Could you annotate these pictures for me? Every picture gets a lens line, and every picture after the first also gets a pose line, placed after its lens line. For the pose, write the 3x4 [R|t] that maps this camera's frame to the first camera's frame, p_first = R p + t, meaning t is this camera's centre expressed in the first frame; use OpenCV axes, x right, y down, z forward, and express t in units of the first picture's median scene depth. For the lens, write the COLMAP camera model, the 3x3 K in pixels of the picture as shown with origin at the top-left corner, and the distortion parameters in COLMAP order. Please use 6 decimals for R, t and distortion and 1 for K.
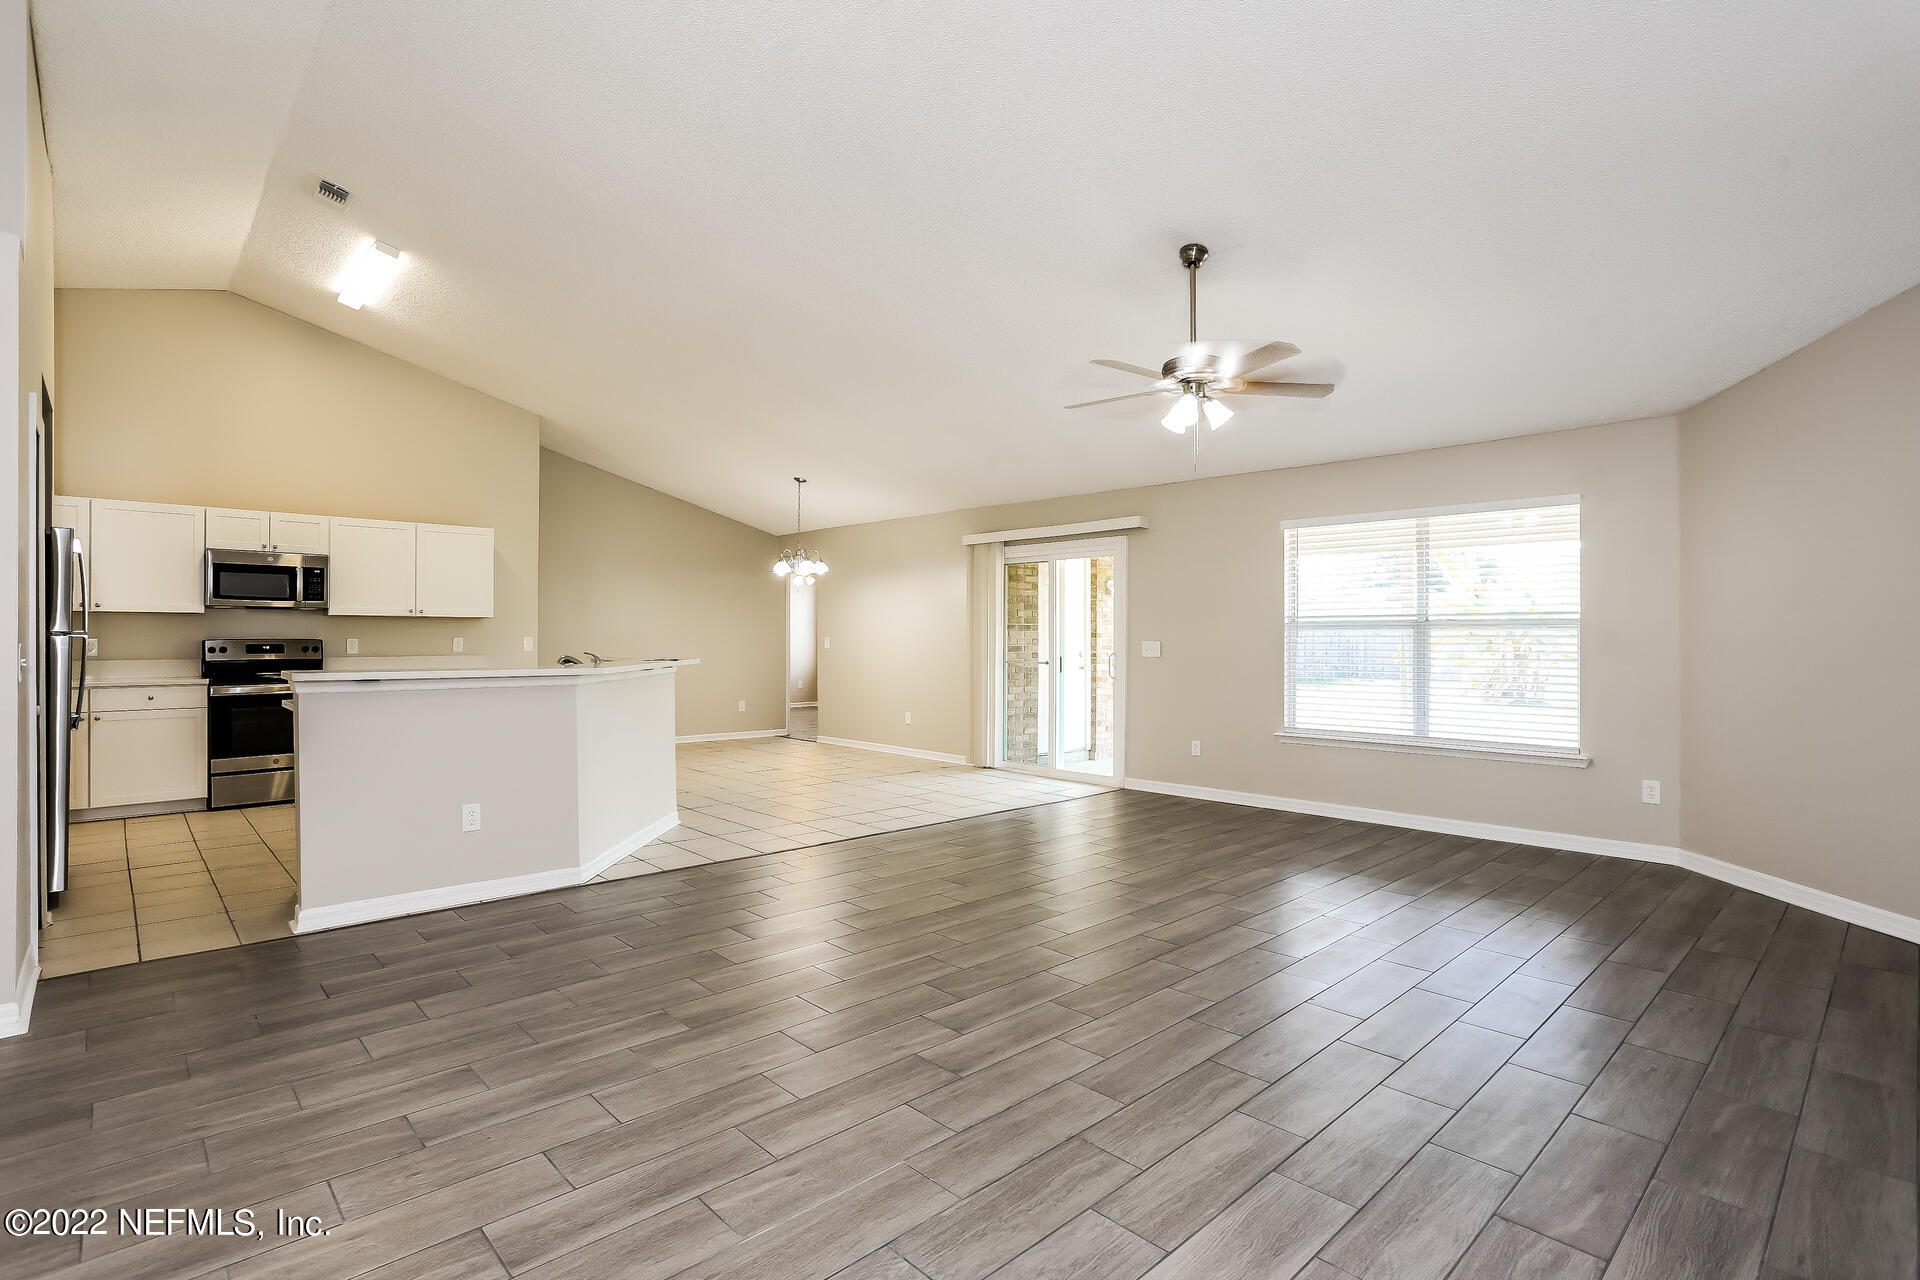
lens RADIAL K [[930.3, 0, 952.3], [0, 930.3, 636.2], [0, 0, 1]] dist [-0.057514, 0.033165]
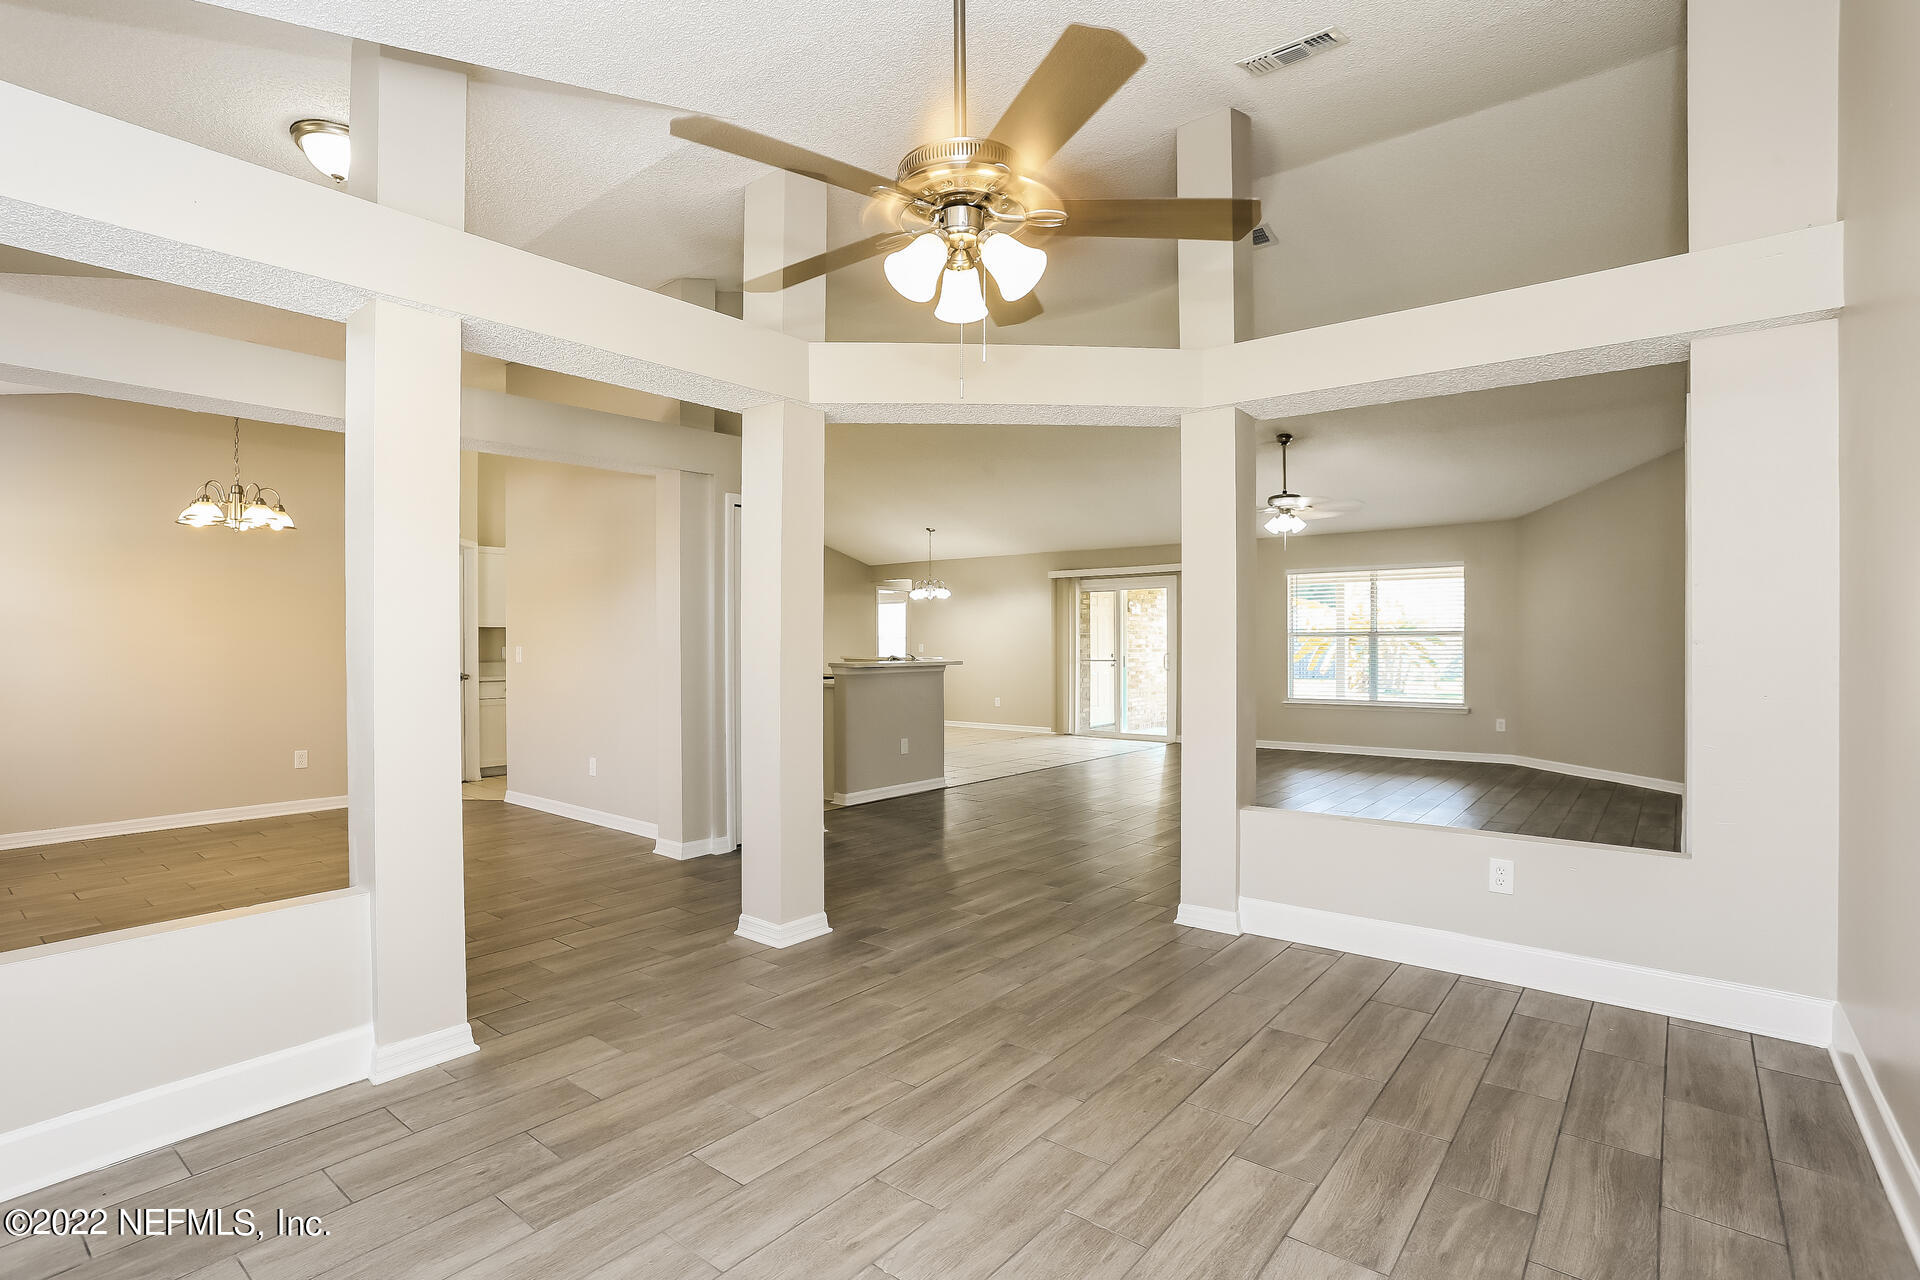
lens RADIAL K [[930.3, 0, 952.3], [0, 930.3, 636.2], [0, 0, 1]] dist [-0.057514, 0.033165]
pose [[0.989404, -0.003538, 0.145145, -0.508199], [0.004766, 0.999956, -0.008114, 0.001331], [-0.145109, 0.008720, 0.989377, -0.570687]]
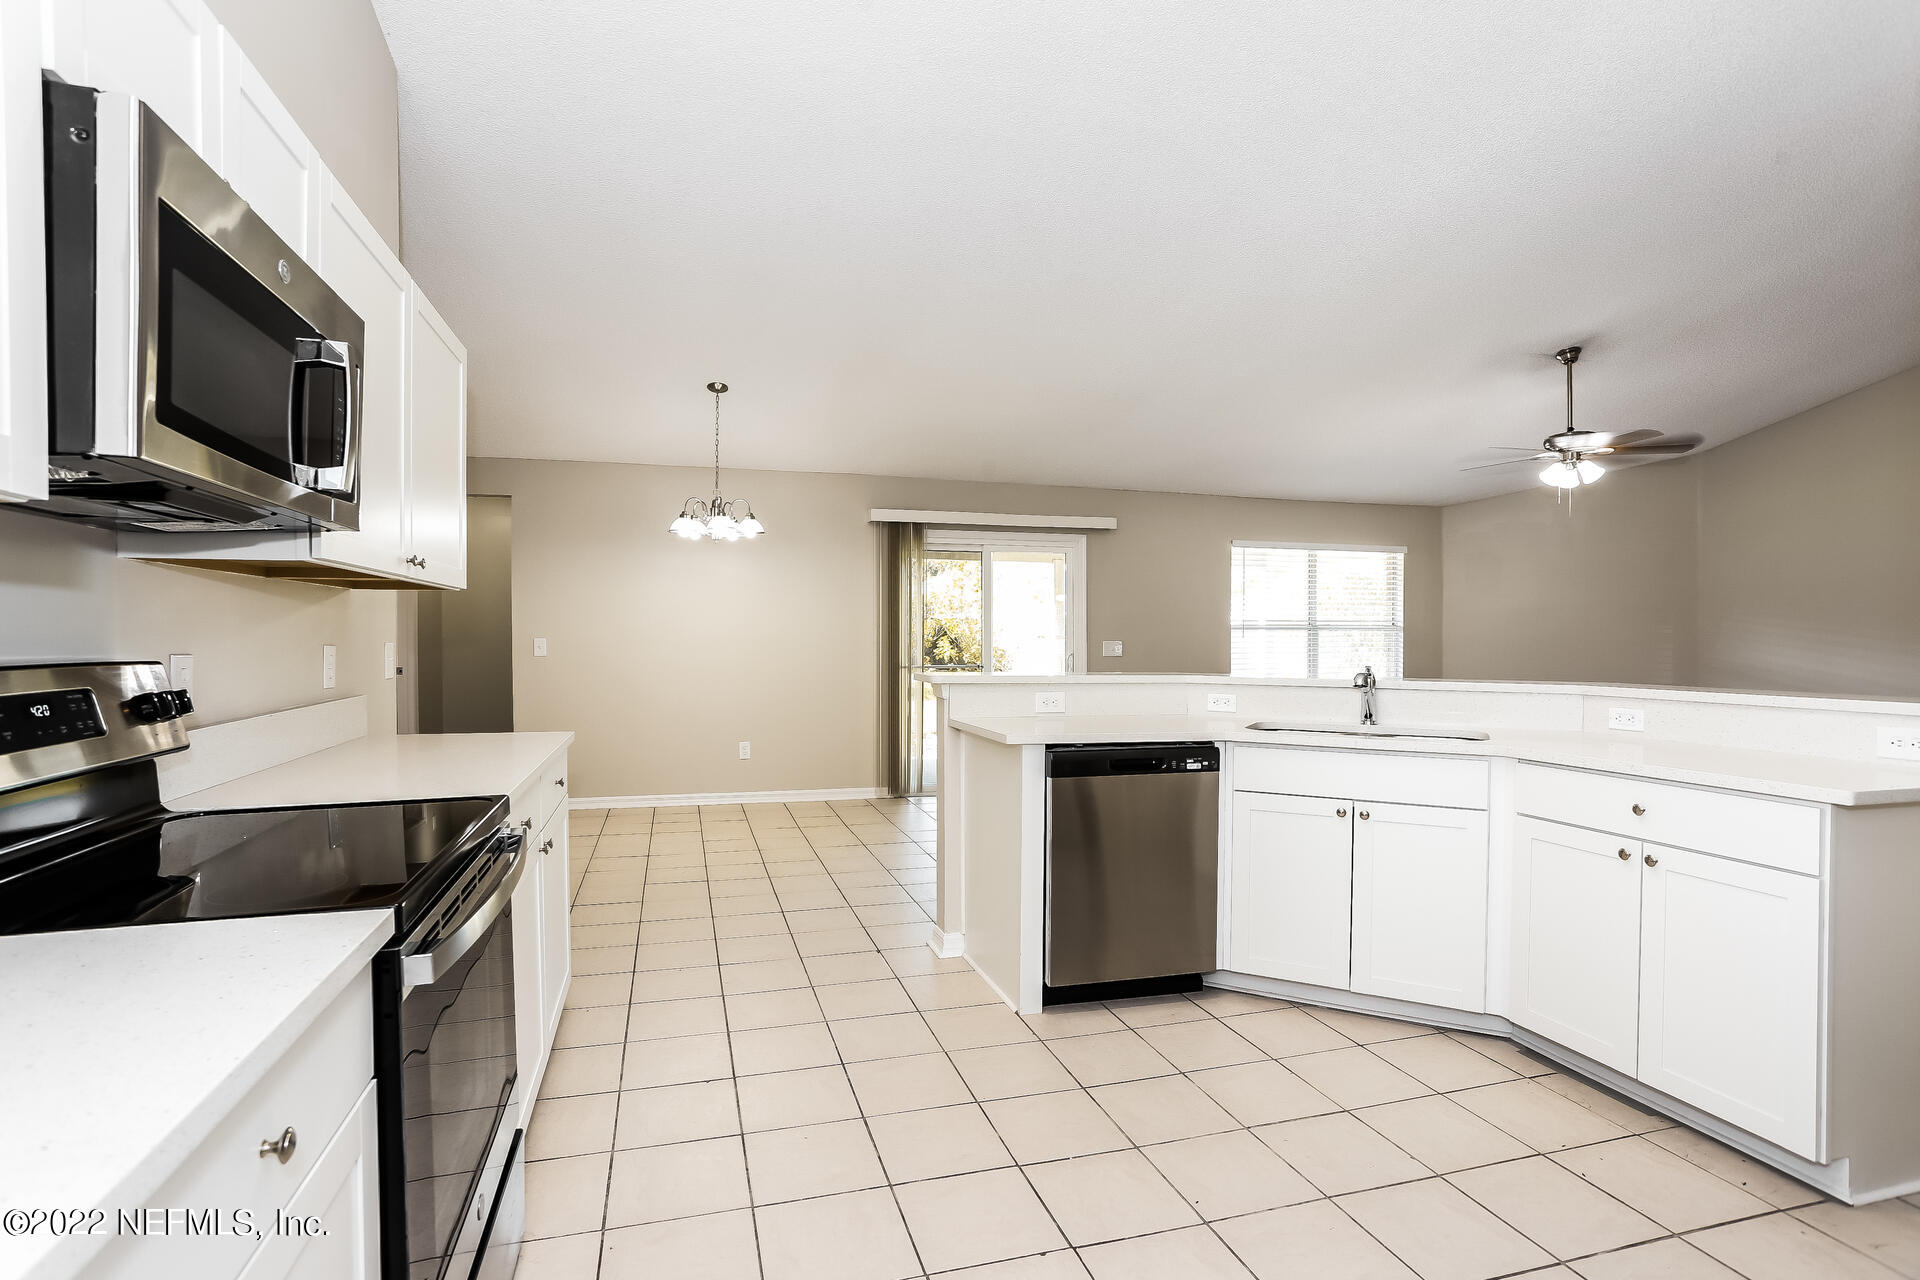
lens RADIAL K [[930.3, 0, 952.3], [0, 930.3, 636.2], [0, 0, 1]] dist [-0.057514, 0.033165]
pose [[0.453116, -0.000891, 0.891451, -0.996318], [-0.000969, 0.999998, 0.001493, -0.001357], [-0.891451, -0.001541, 0.453114, 0.872965]]
